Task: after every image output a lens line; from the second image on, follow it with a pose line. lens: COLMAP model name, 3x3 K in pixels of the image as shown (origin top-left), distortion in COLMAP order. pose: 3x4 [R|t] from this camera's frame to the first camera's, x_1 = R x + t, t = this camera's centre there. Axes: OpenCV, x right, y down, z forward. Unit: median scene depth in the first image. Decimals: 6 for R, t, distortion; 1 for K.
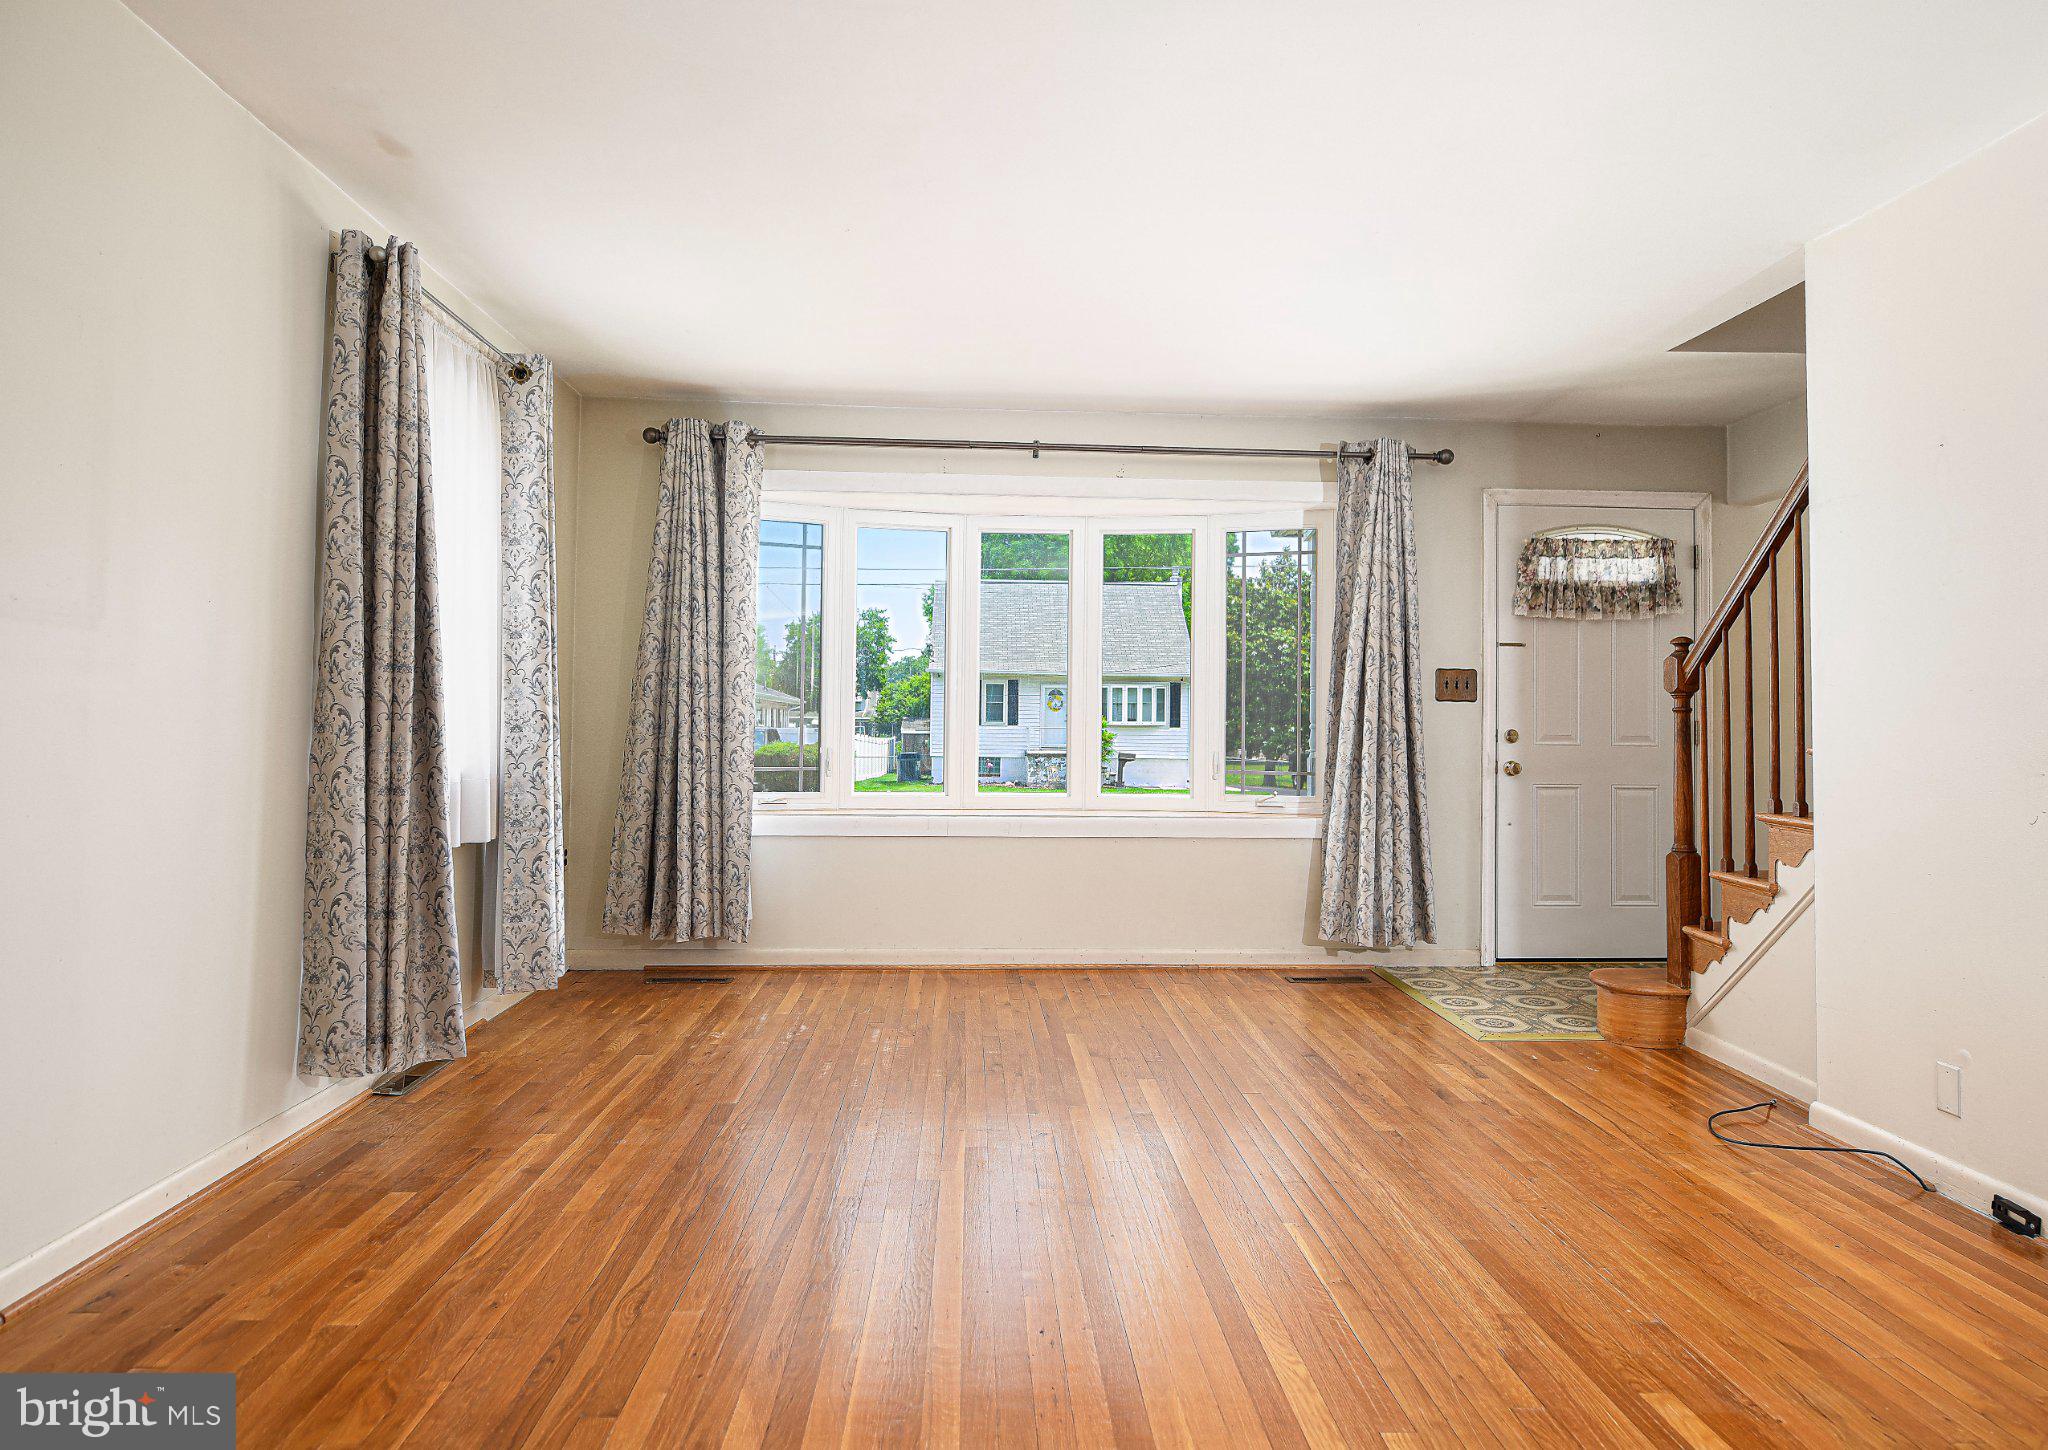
lens RADIAL K [[1245.2, 0, 1024.0], [0, 1245.2, 725.0], [0, 0, 1]] dist [-0.002410, -0.000551]
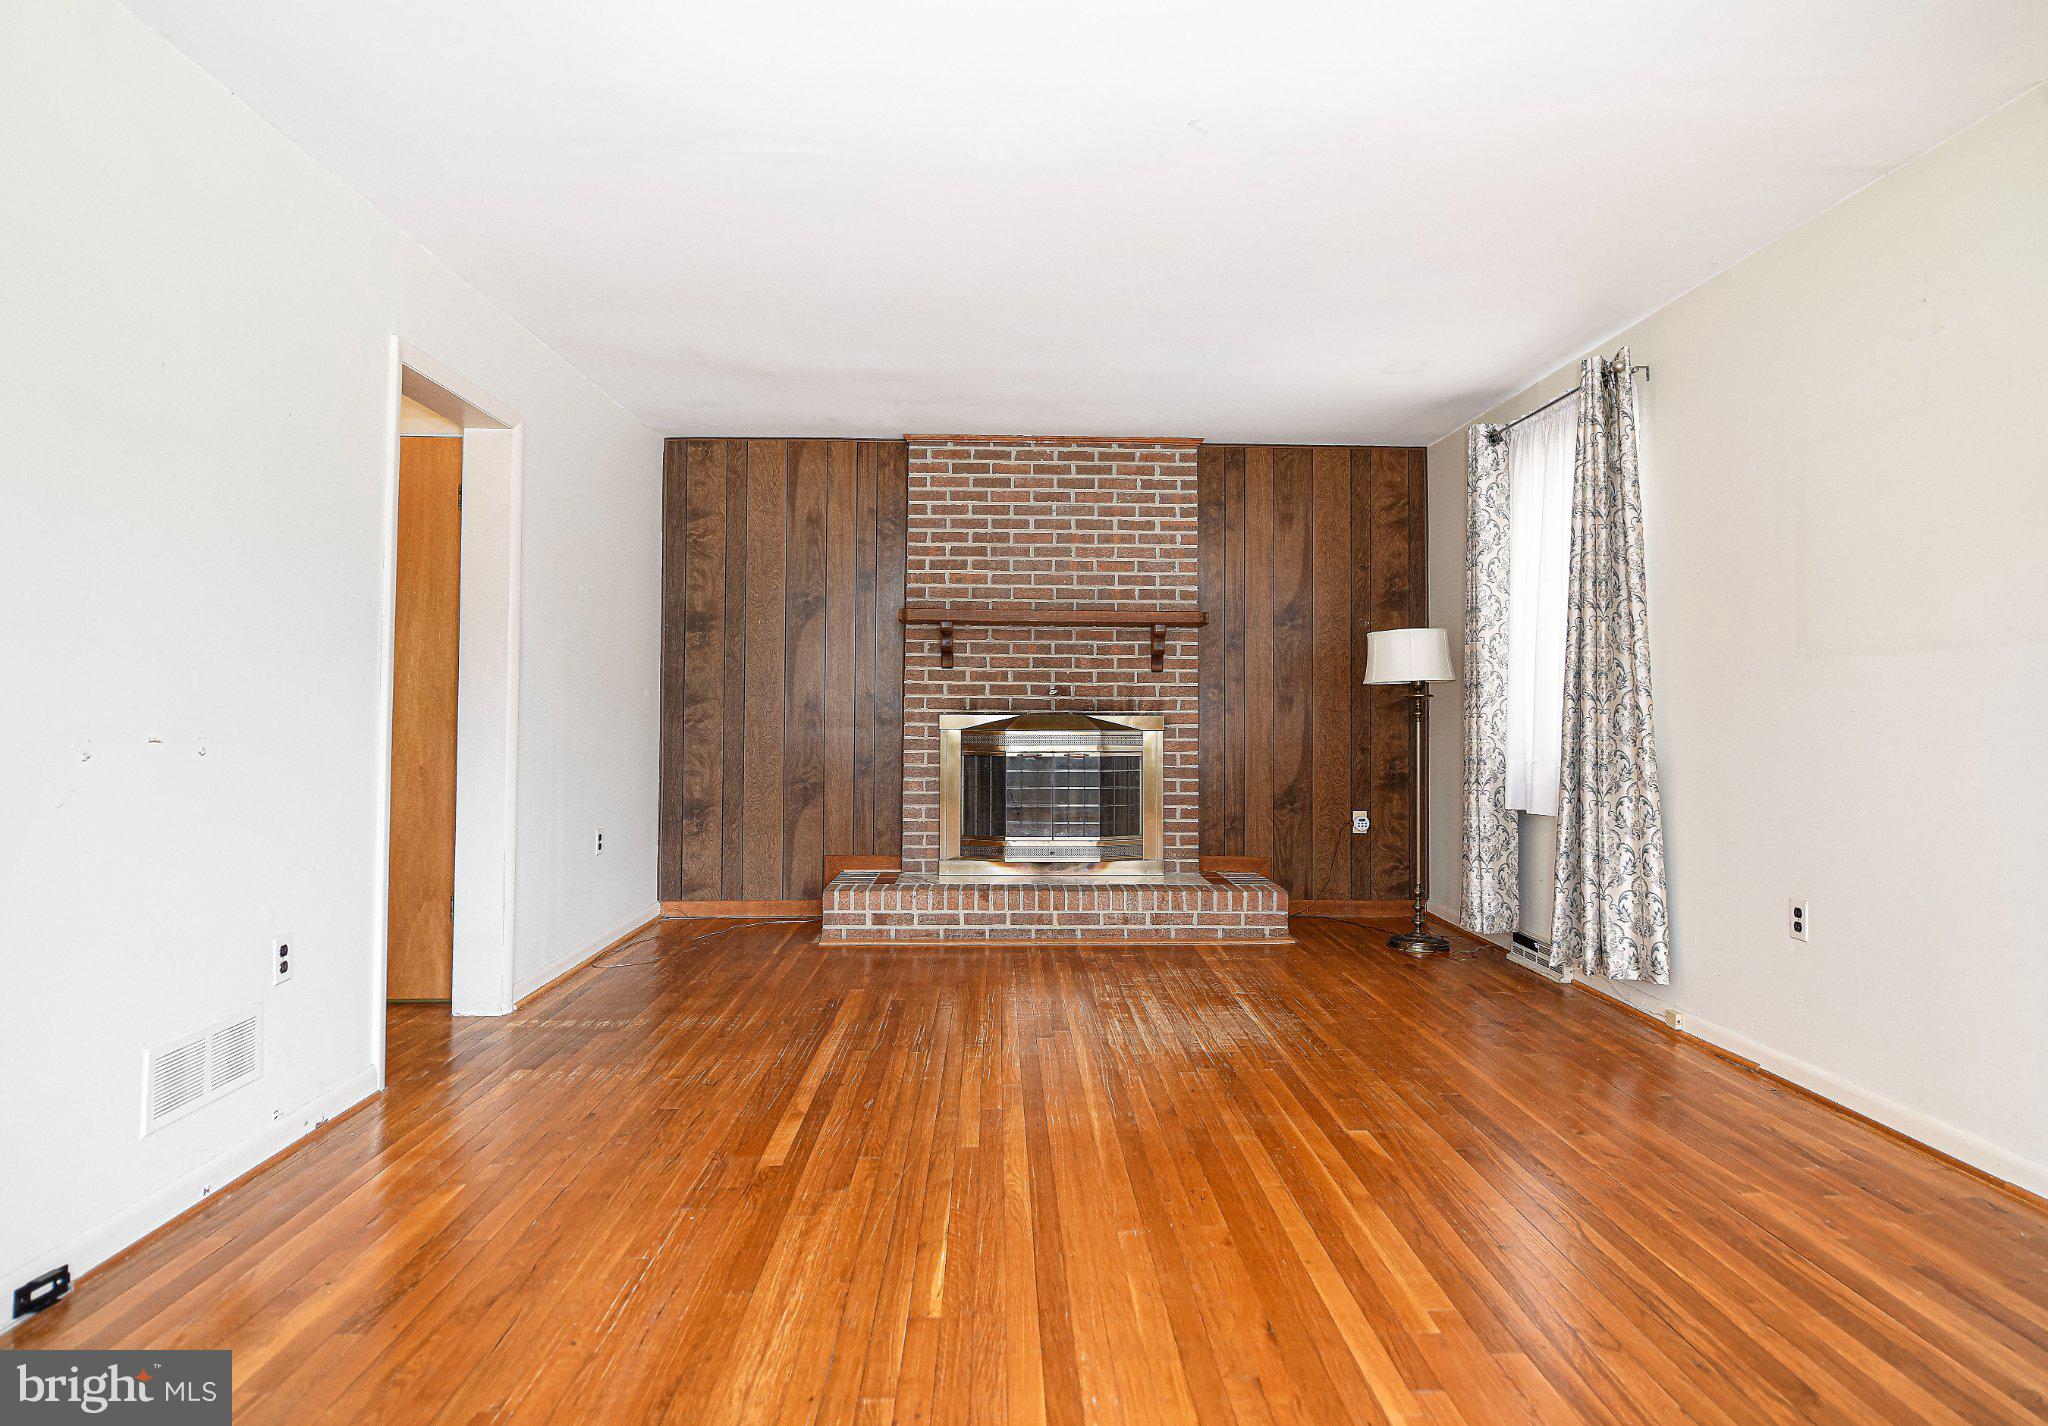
lens RADIAL K [[1157.4, 0, 1024.0], [0, 1157.4, 713.0], [0, 0, 1]] dist [-0.003519, -0.000436]
pose [[-0.999599, -0.018491, 0.021425, 0.079356], [-0.018541, 0.999826, -0.002113, 0.002960], [-0.021382, -0.002509, -0.999768, 0.965308]]
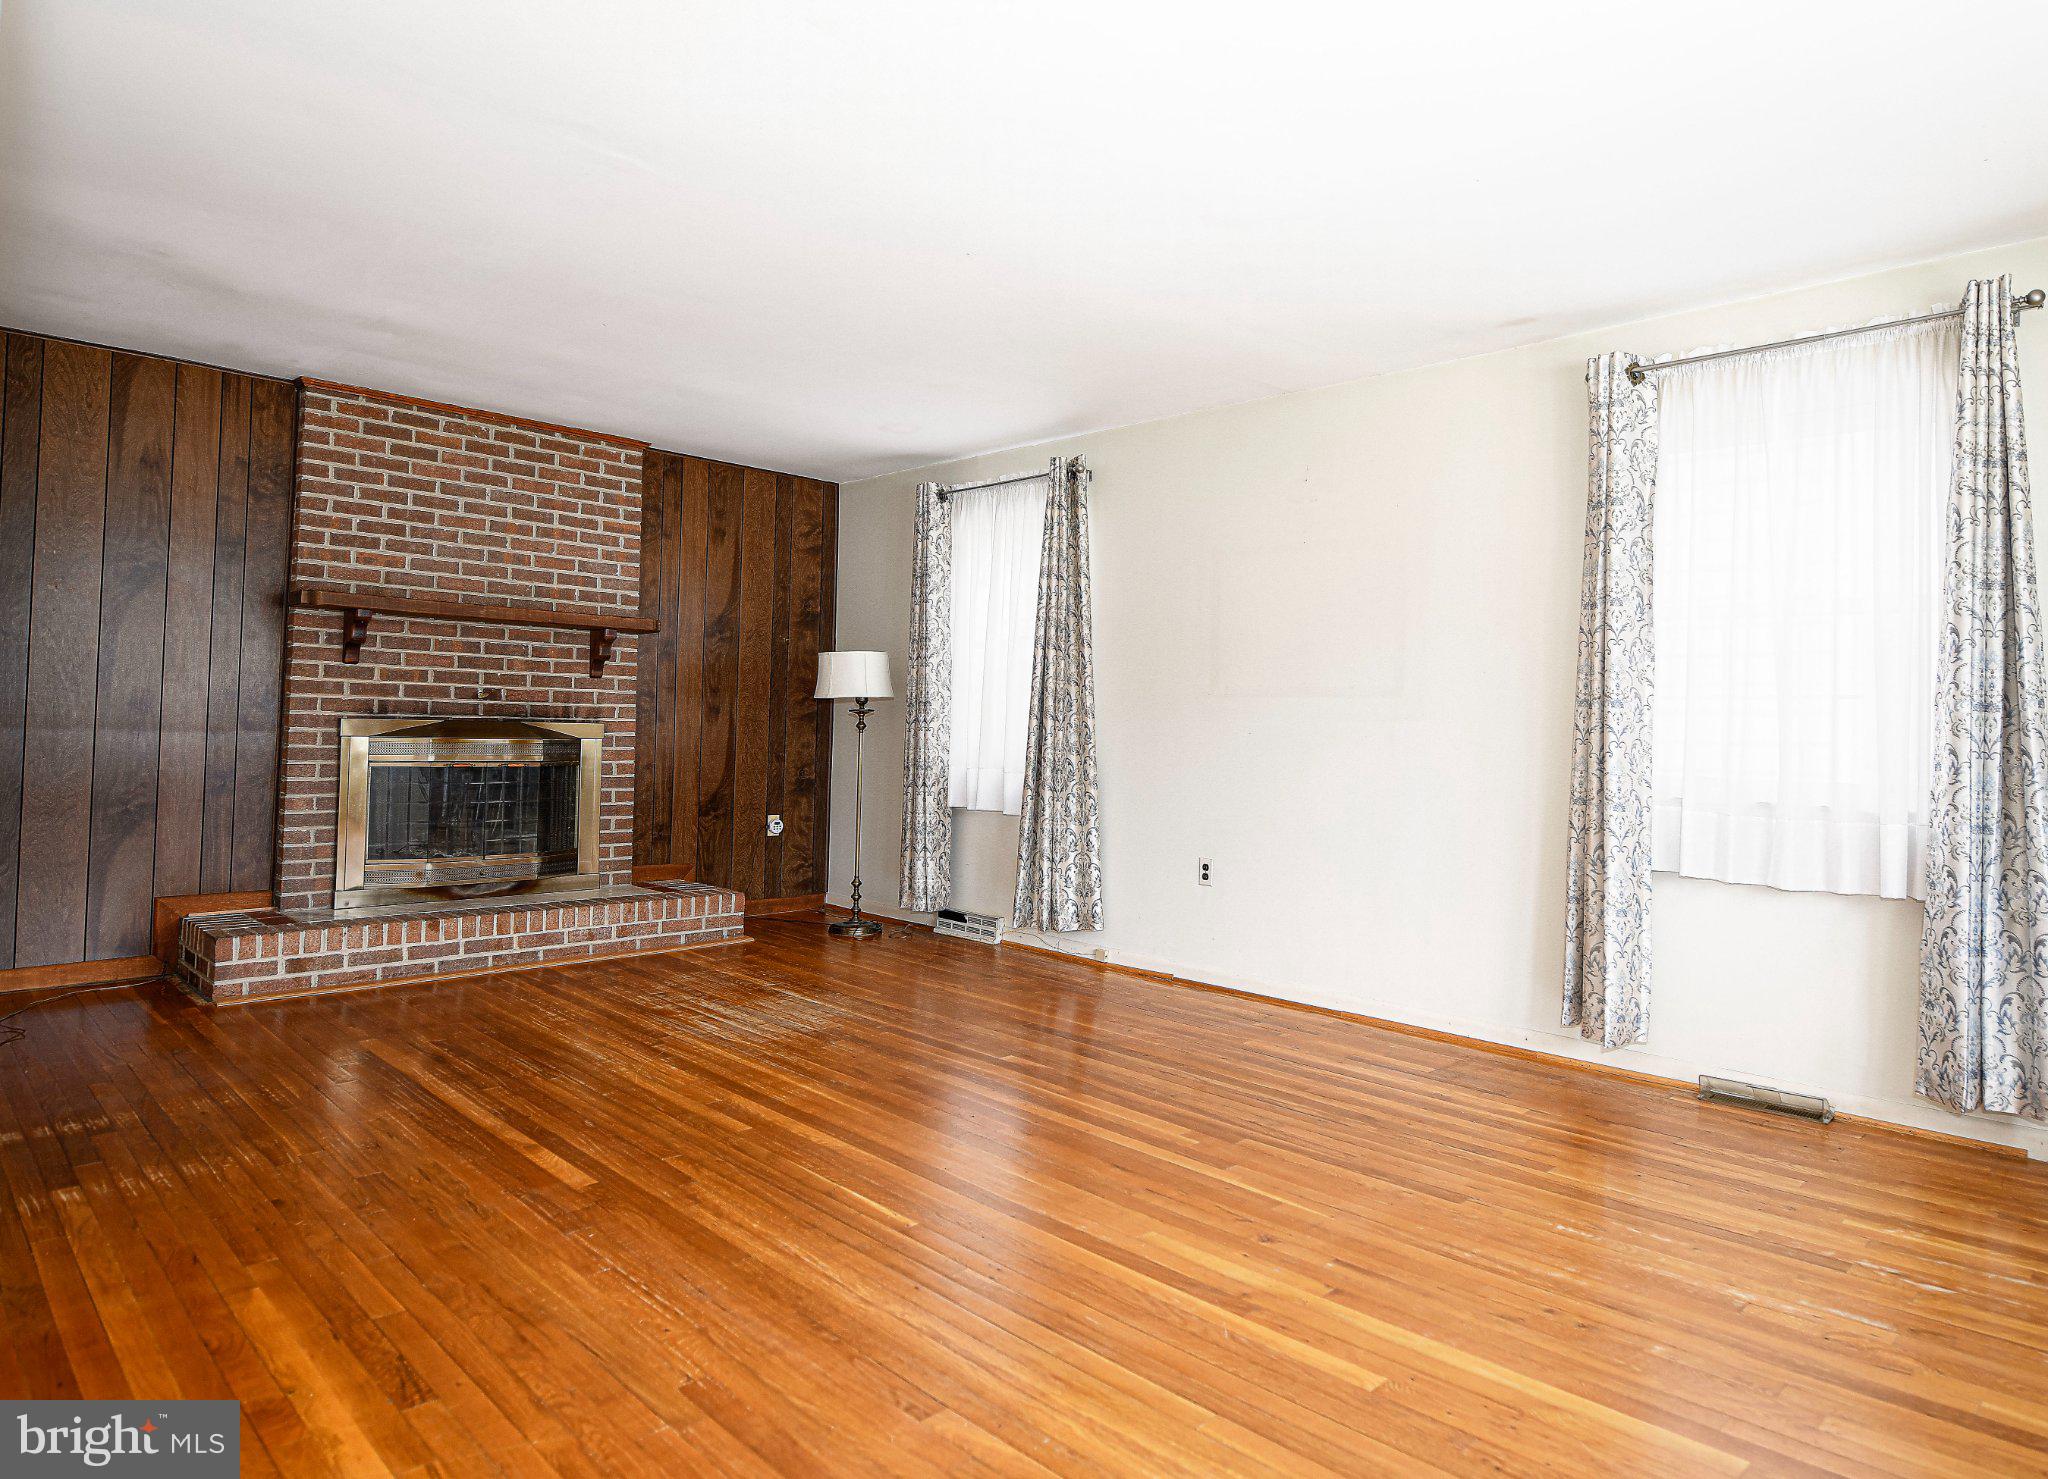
lens RADIAL K [[1227.1, 0, 1091.8], [0, 1227.1, 740.0], [0, 0, 1]] dist [-0.003356, -0.000956]
pose [[-0.736614, -0.023893, -0.675891, 0.430337], [-0.030844, 0.999523, -0.001718, 0.004132], [0.675609, 0.019581, -0.737000, 0.997597]]
